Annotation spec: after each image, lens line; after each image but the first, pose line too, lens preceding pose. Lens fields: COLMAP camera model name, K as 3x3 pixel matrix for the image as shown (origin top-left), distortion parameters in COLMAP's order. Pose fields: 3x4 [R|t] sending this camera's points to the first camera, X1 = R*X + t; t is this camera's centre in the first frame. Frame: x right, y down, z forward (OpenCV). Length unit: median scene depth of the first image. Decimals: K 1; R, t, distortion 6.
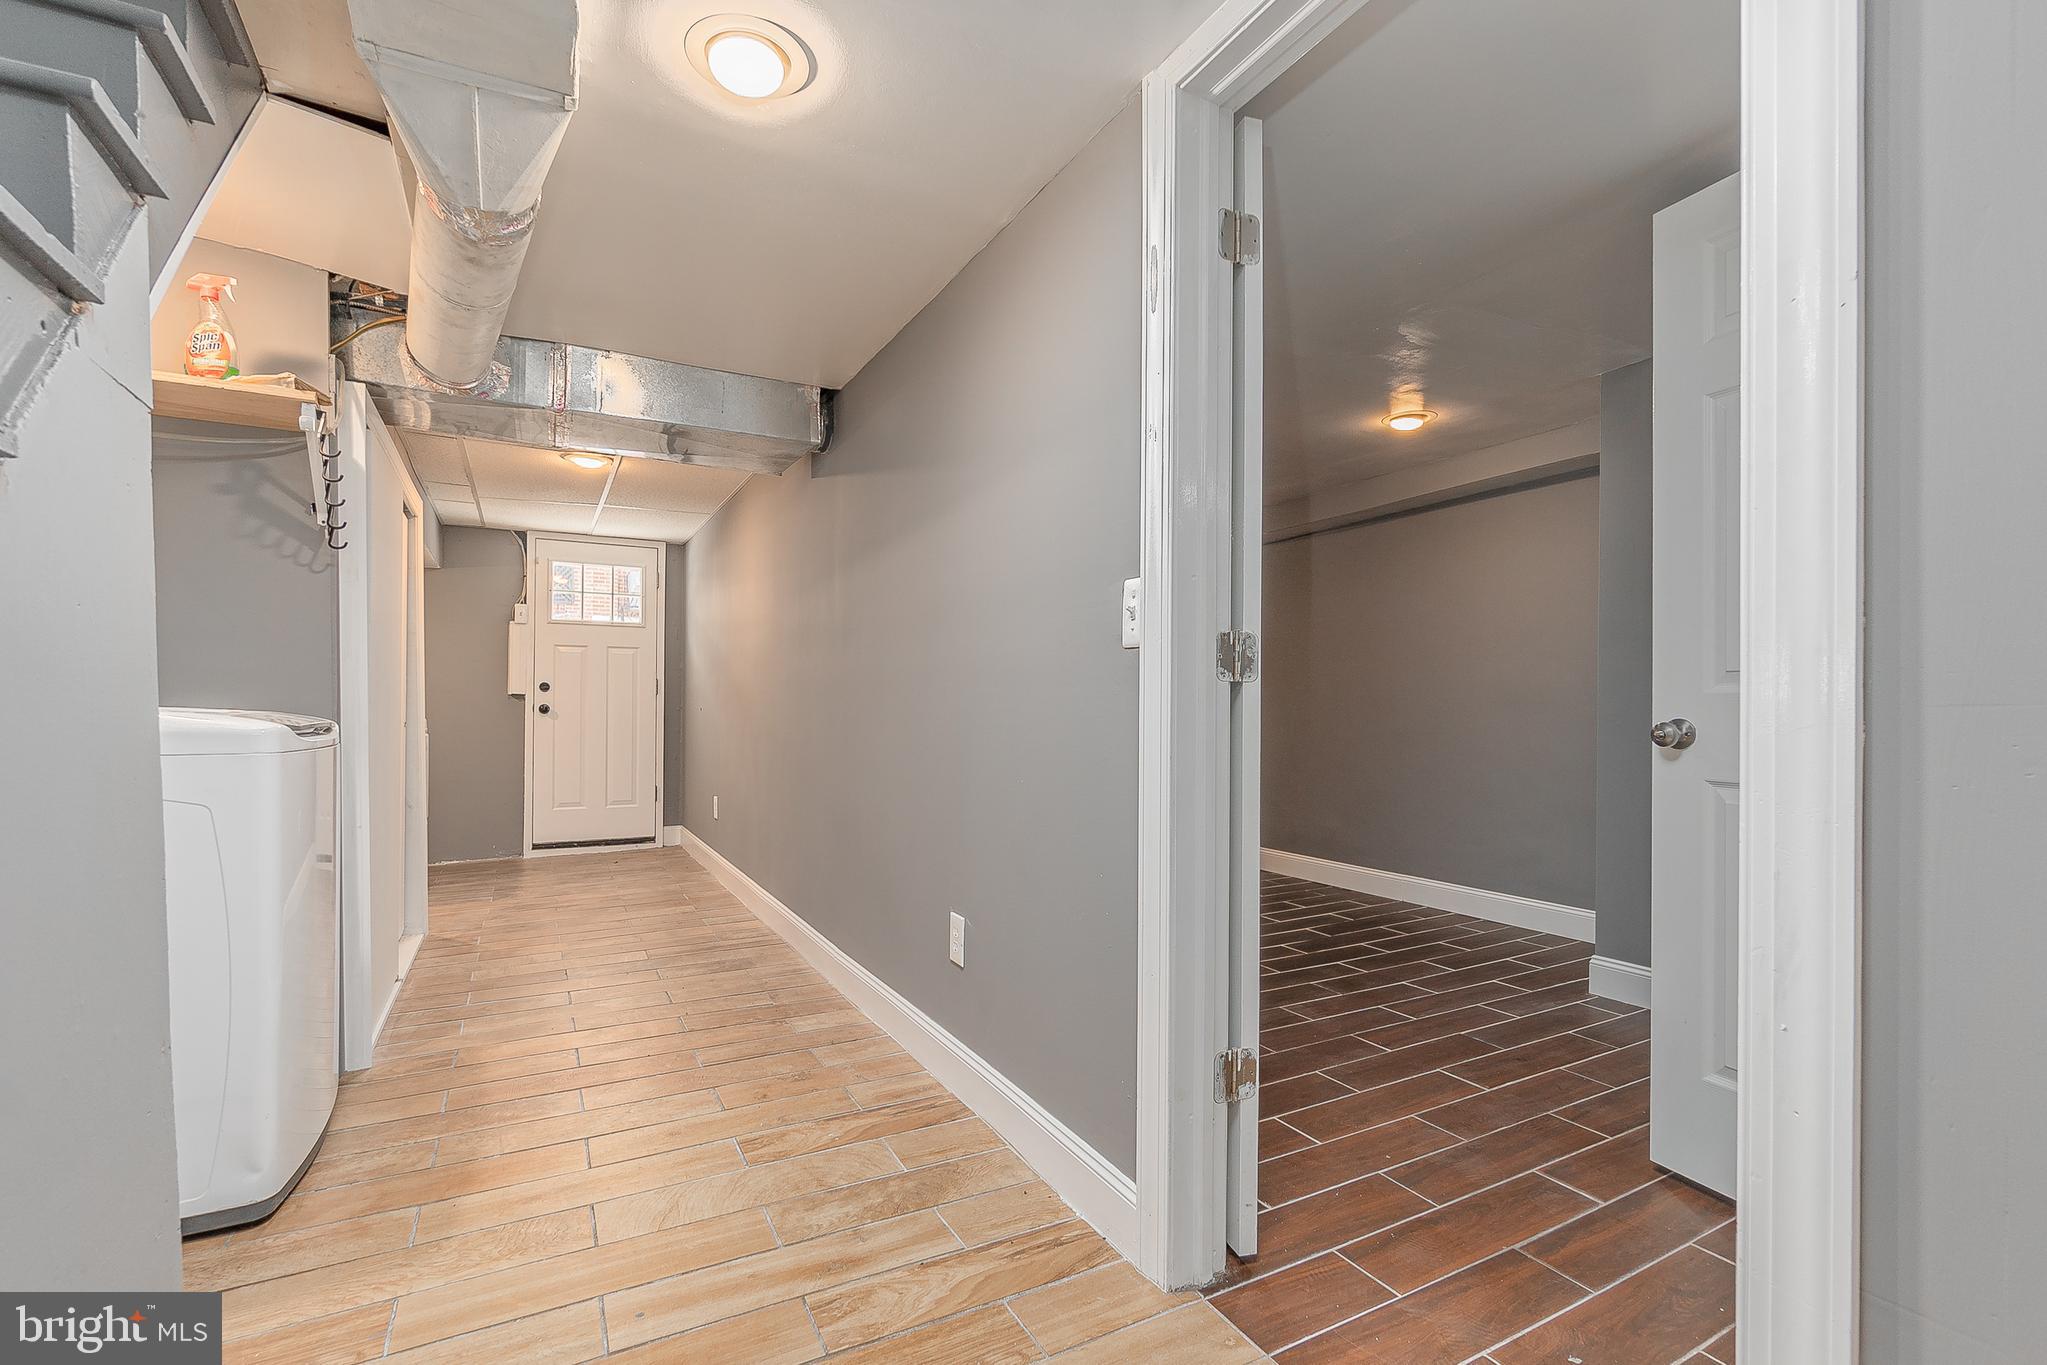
lens RADIAL K [[907.9, 0, 1018.8], [0, 907.9, 701.1], [0, 0, 1]] dist [-0.005160, -0.000451]
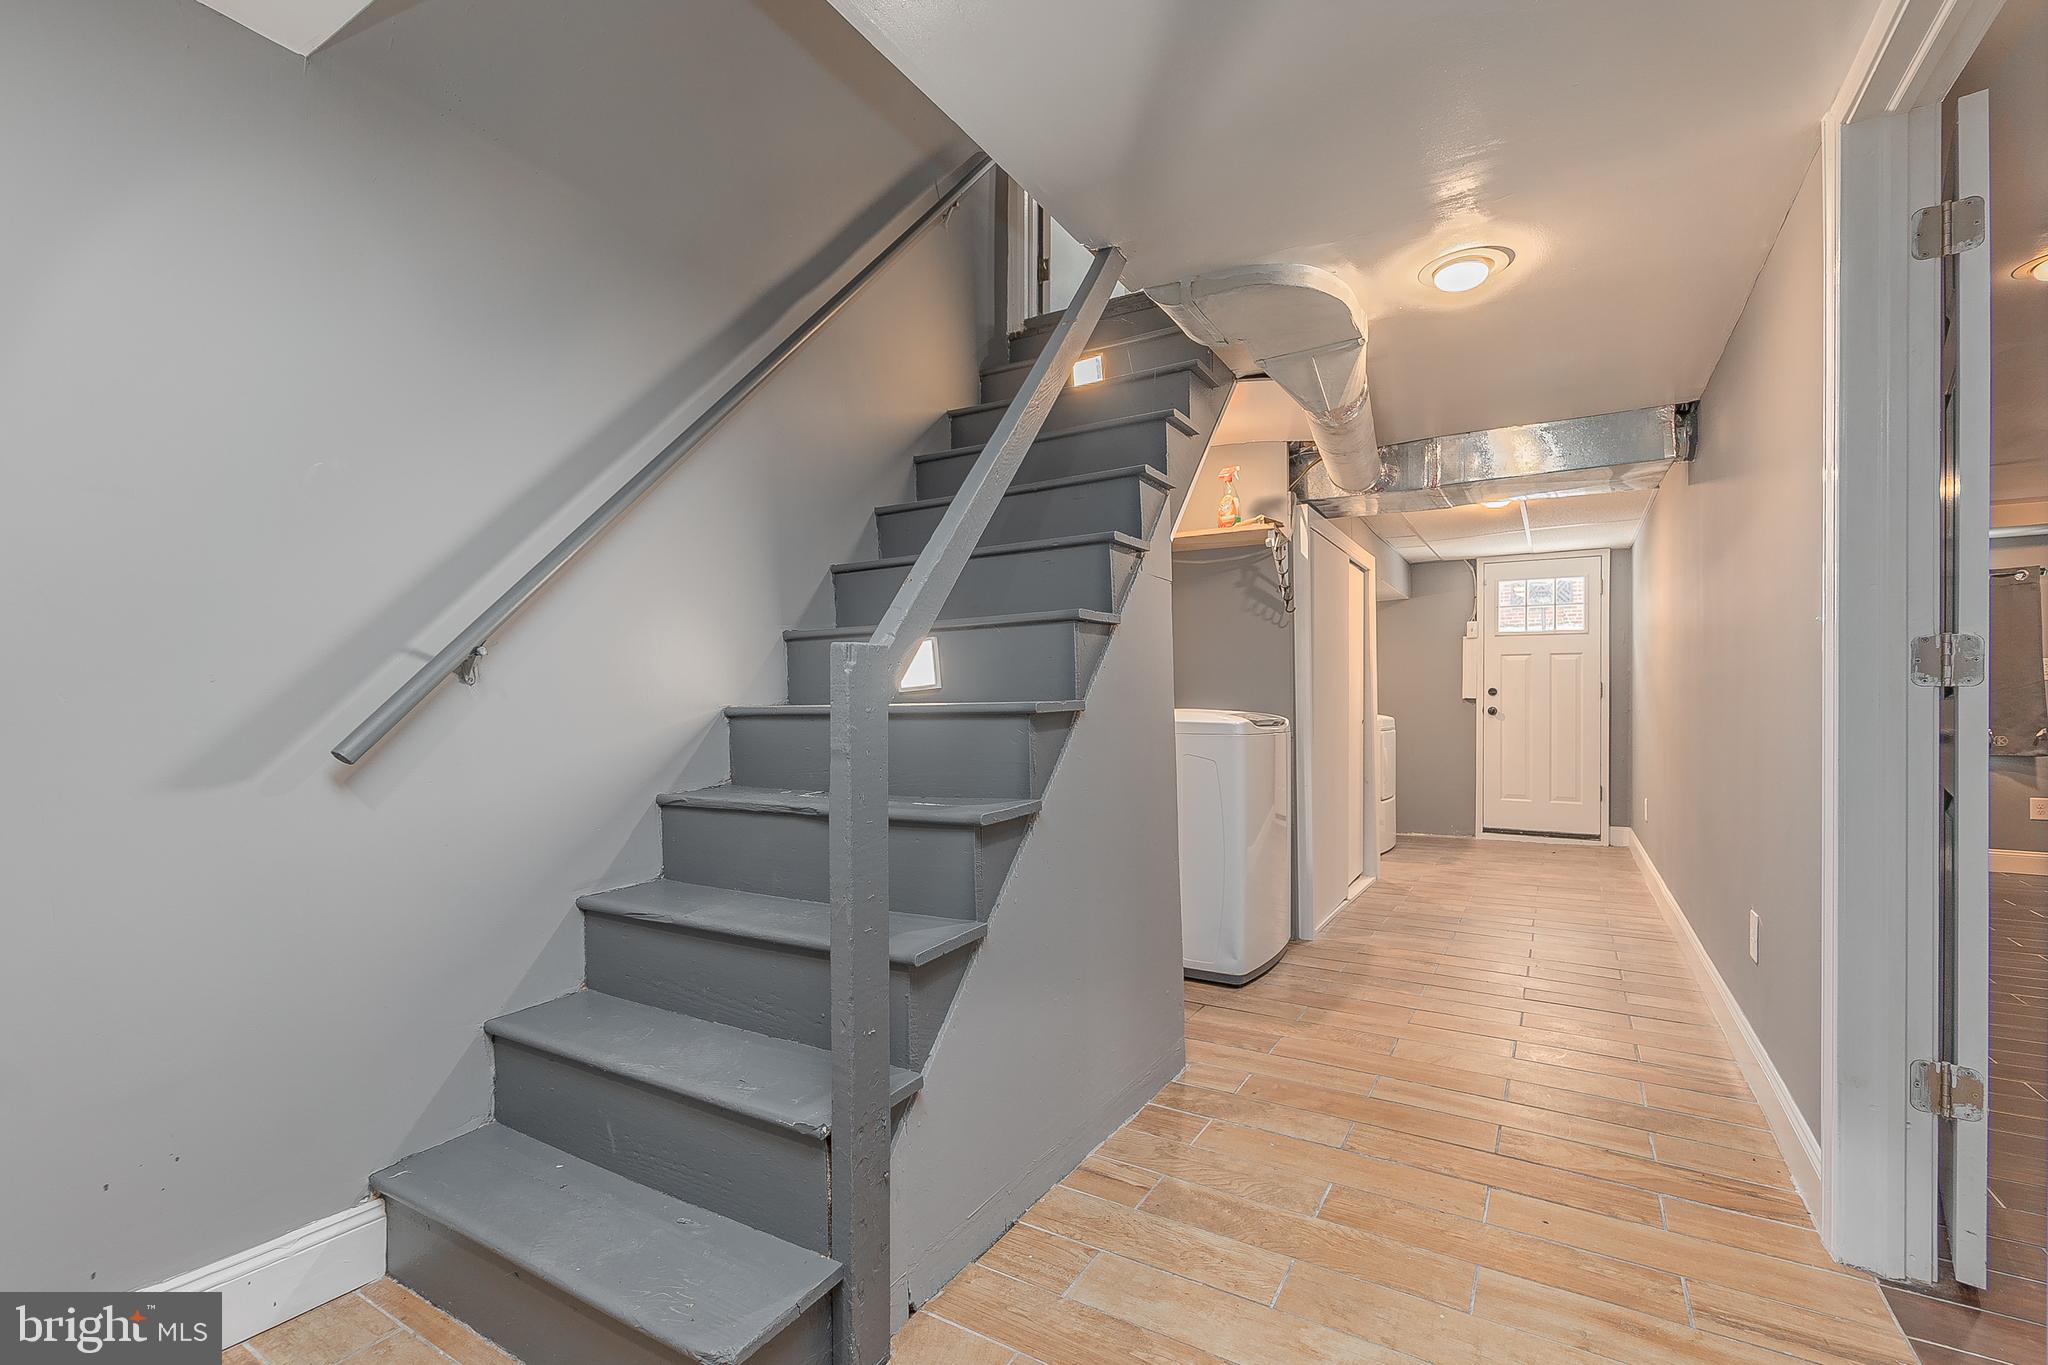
lens RADIAL K [[899.4, 0, 1025.4], [0, 899.4, 687.3], [0, 0, 1]] dist [-0.001330, 0.000064]
pose [[0.513617, -0.019004, -0.857809, 0.308865], [0.004232, 0.999799, -0.019616, -0.003030], [0.858009, 0.006444, 0.513594, -0.189939]]
